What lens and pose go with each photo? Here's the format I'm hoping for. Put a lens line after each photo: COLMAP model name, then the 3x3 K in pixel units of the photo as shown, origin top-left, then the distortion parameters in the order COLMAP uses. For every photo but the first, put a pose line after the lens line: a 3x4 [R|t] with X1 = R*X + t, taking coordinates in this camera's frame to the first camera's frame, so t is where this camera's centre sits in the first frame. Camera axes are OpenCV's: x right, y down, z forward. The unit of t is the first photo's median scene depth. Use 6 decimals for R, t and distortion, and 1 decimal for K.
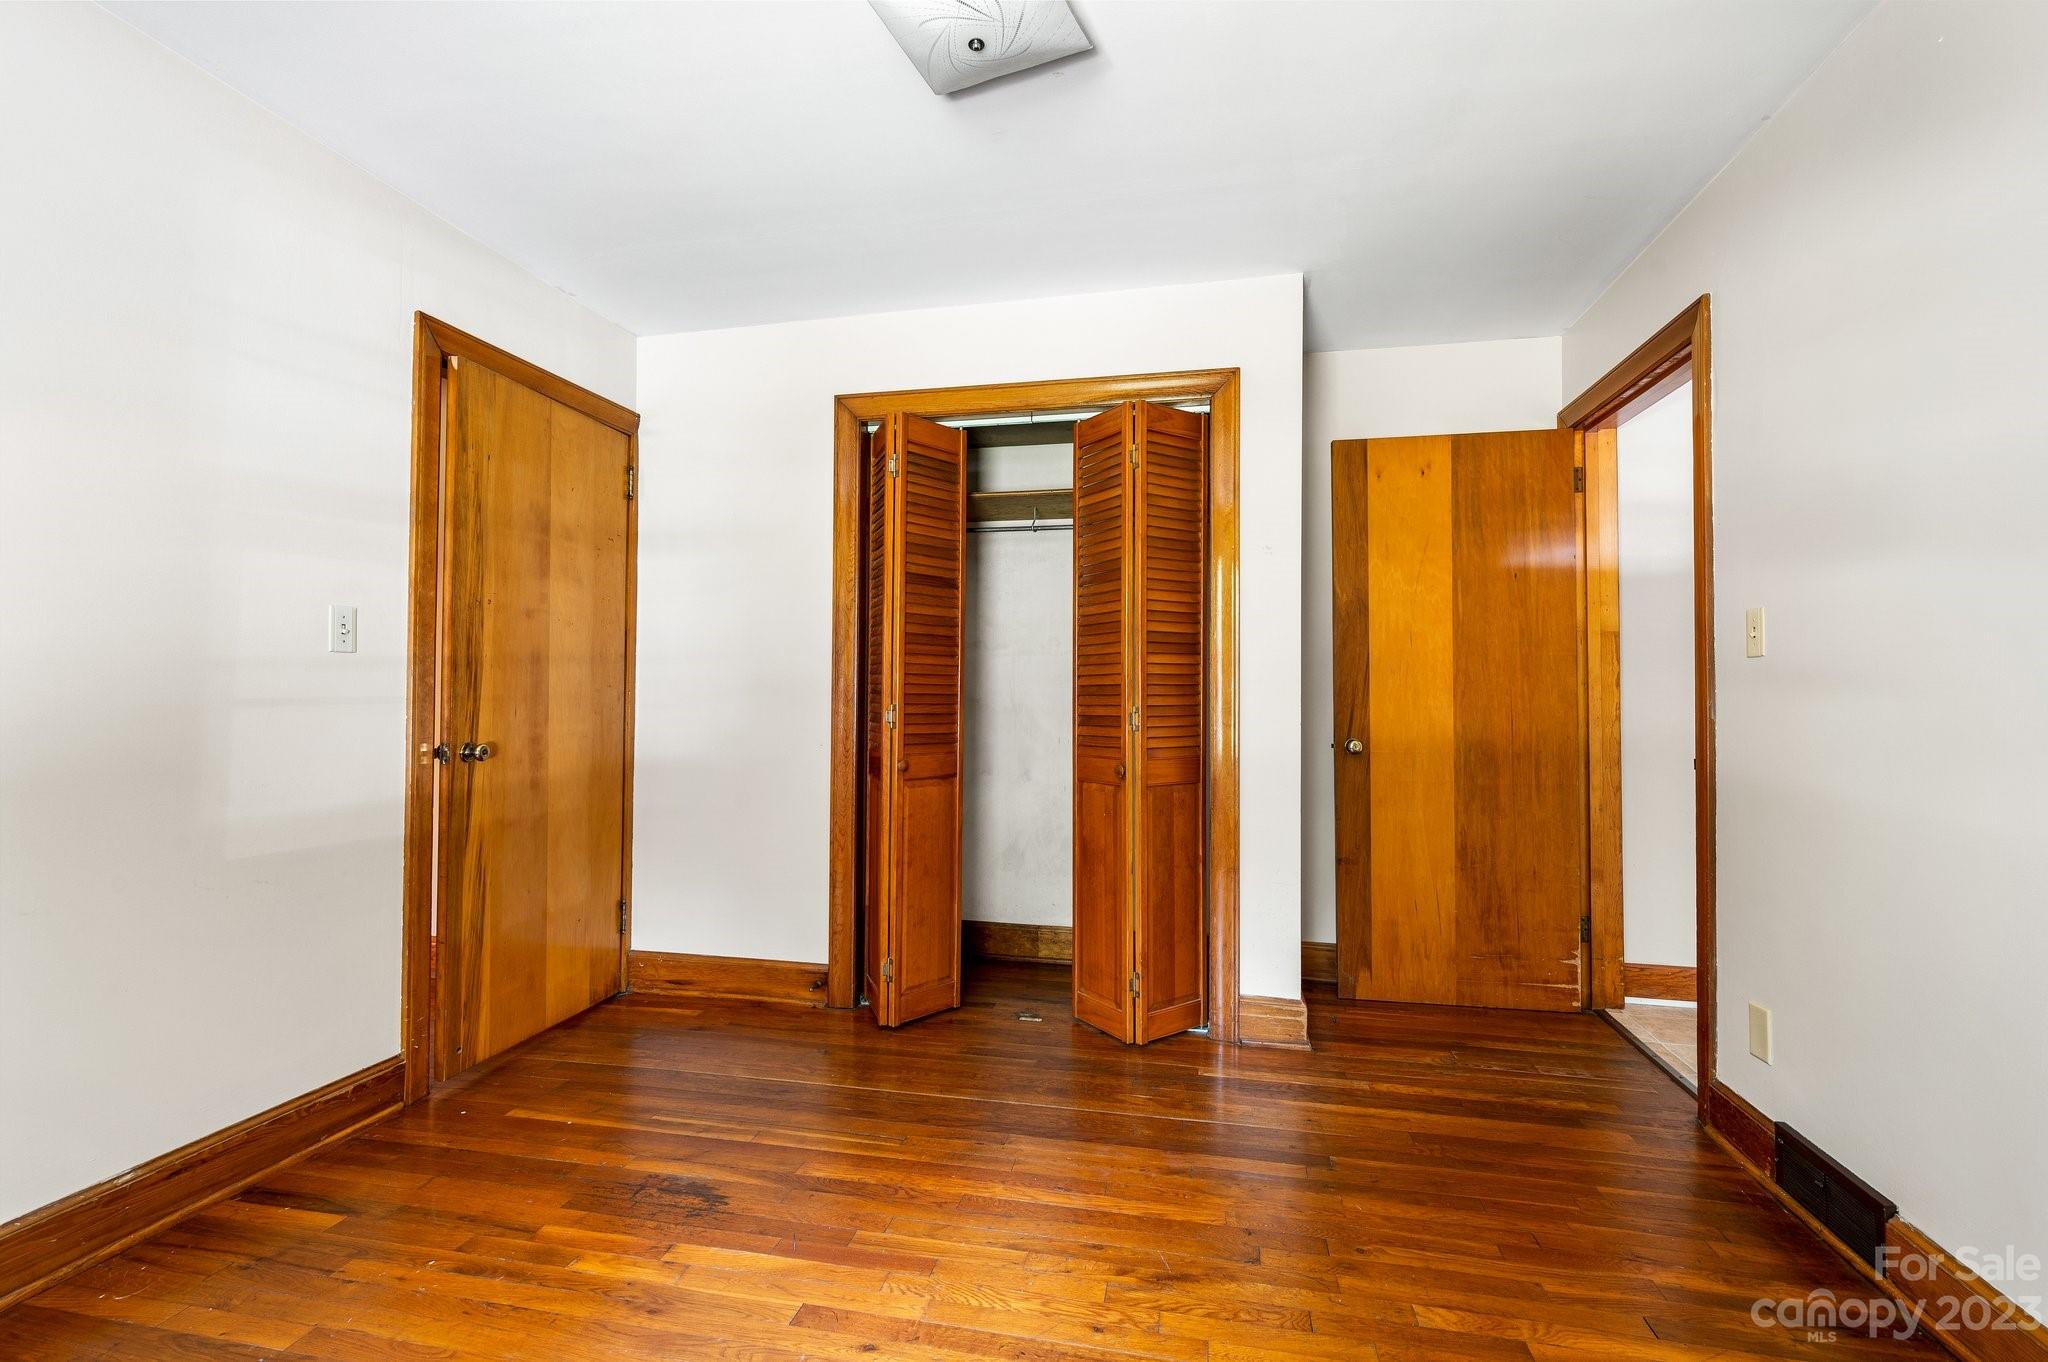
lens RADIAL K [[904.3, 0, 1024.0], [0, 904.3, 681.0], [0, 0, 1]] dist [-0.003099, -0.000281]
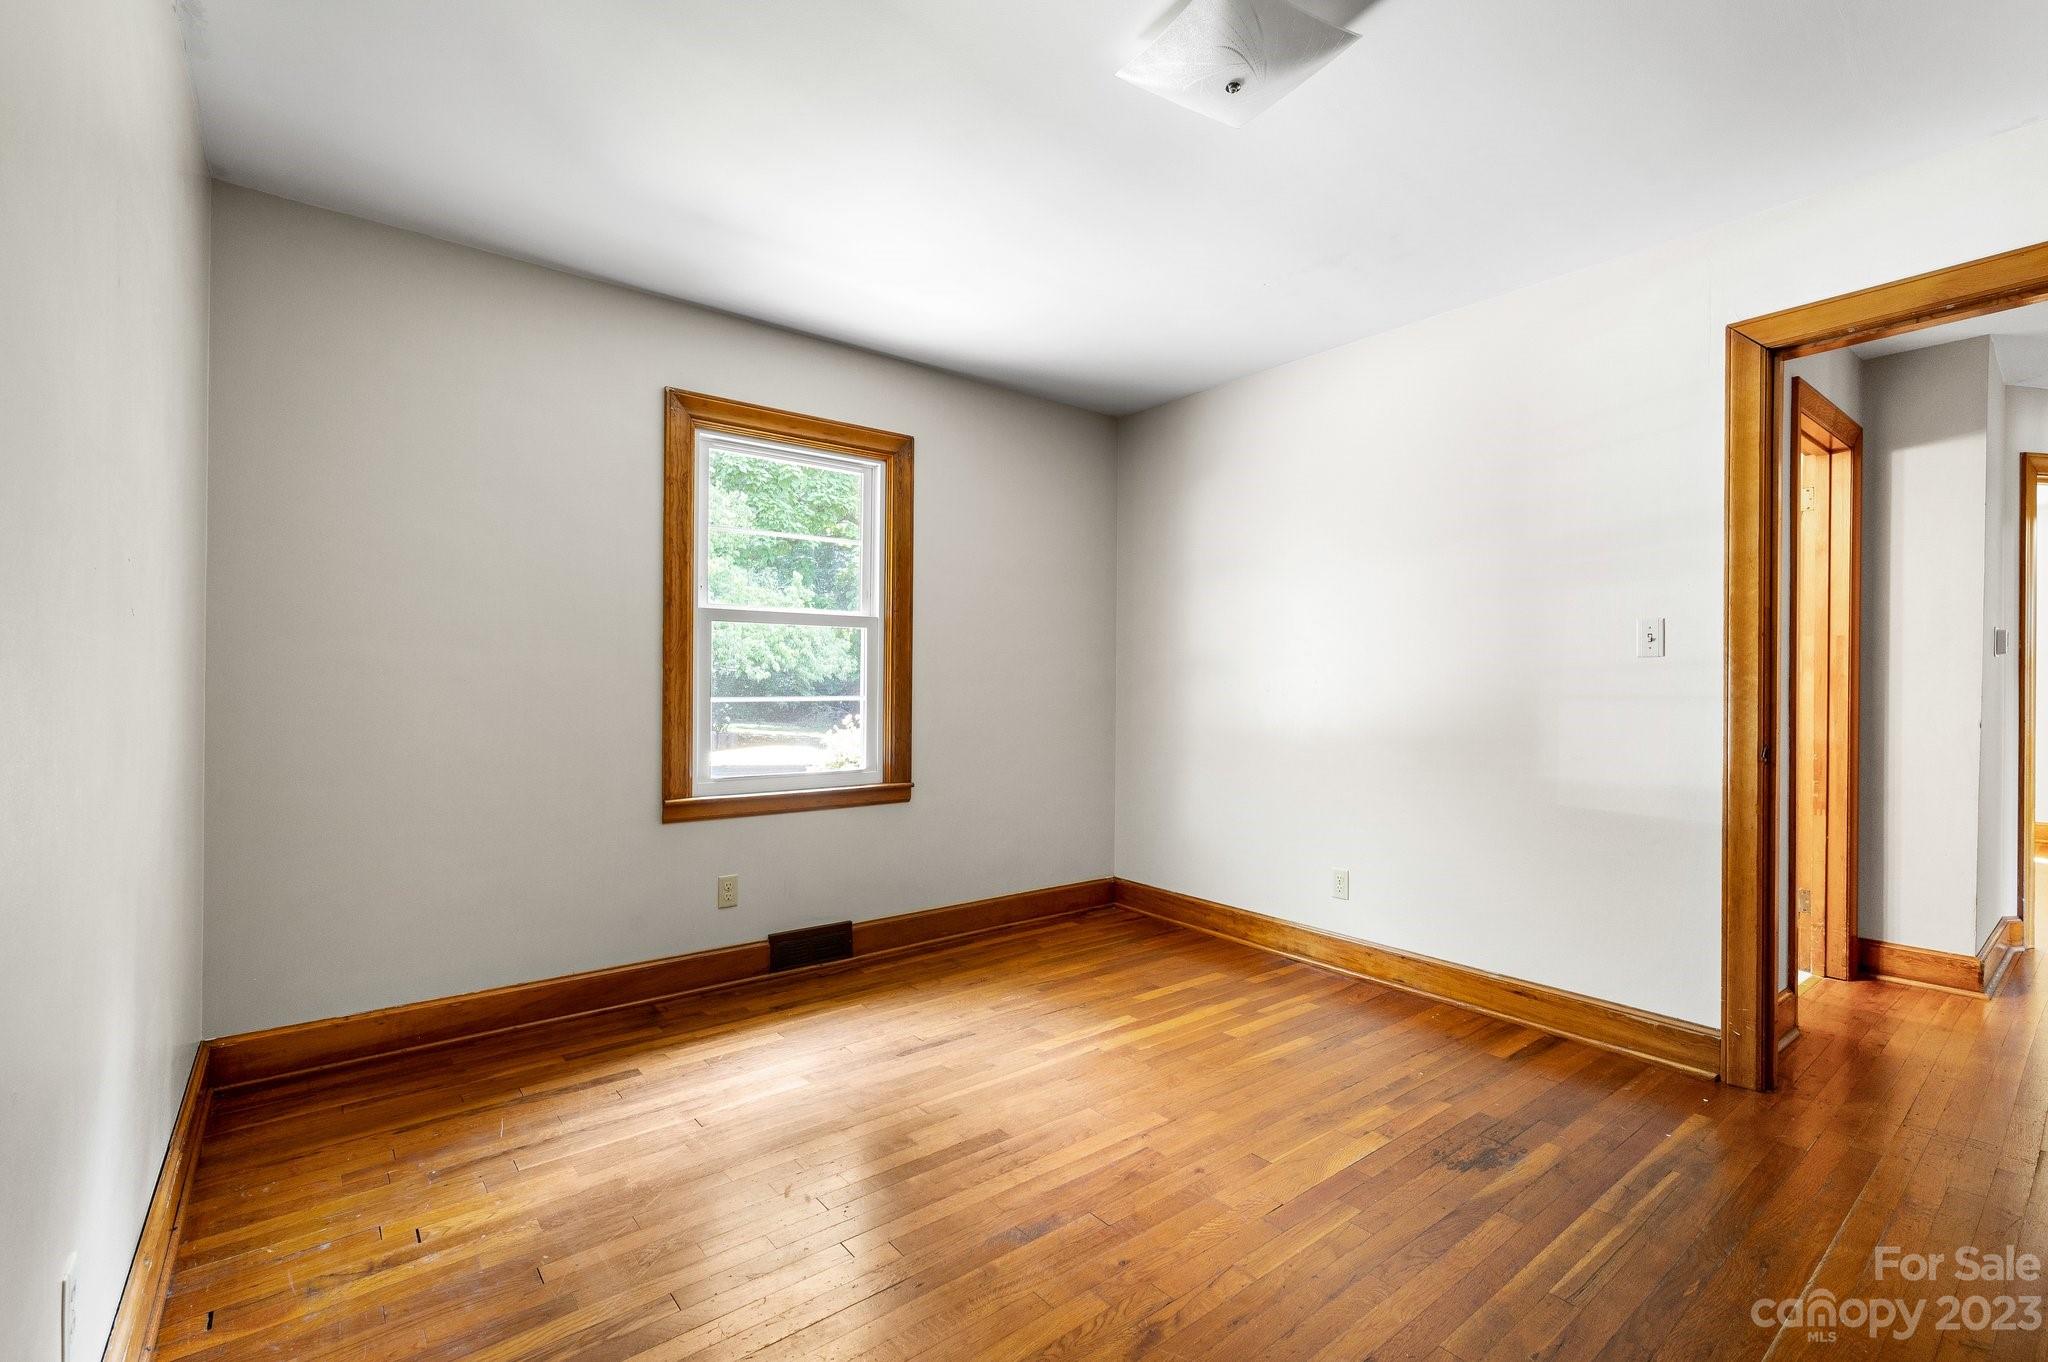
lens RADIAL K [[904.3, 0, 1024.0], [0, 904.3, 681.0], [0, 0, 1]] dist [-0.003099, -0.000281]
pose [[-0.626920, -0.011321, -0.779001, 0.776462], [0.001159, 0.999880, -0.015464, 0.020095], [0.779083, -0.010597, -0.626832, 1.217494]]
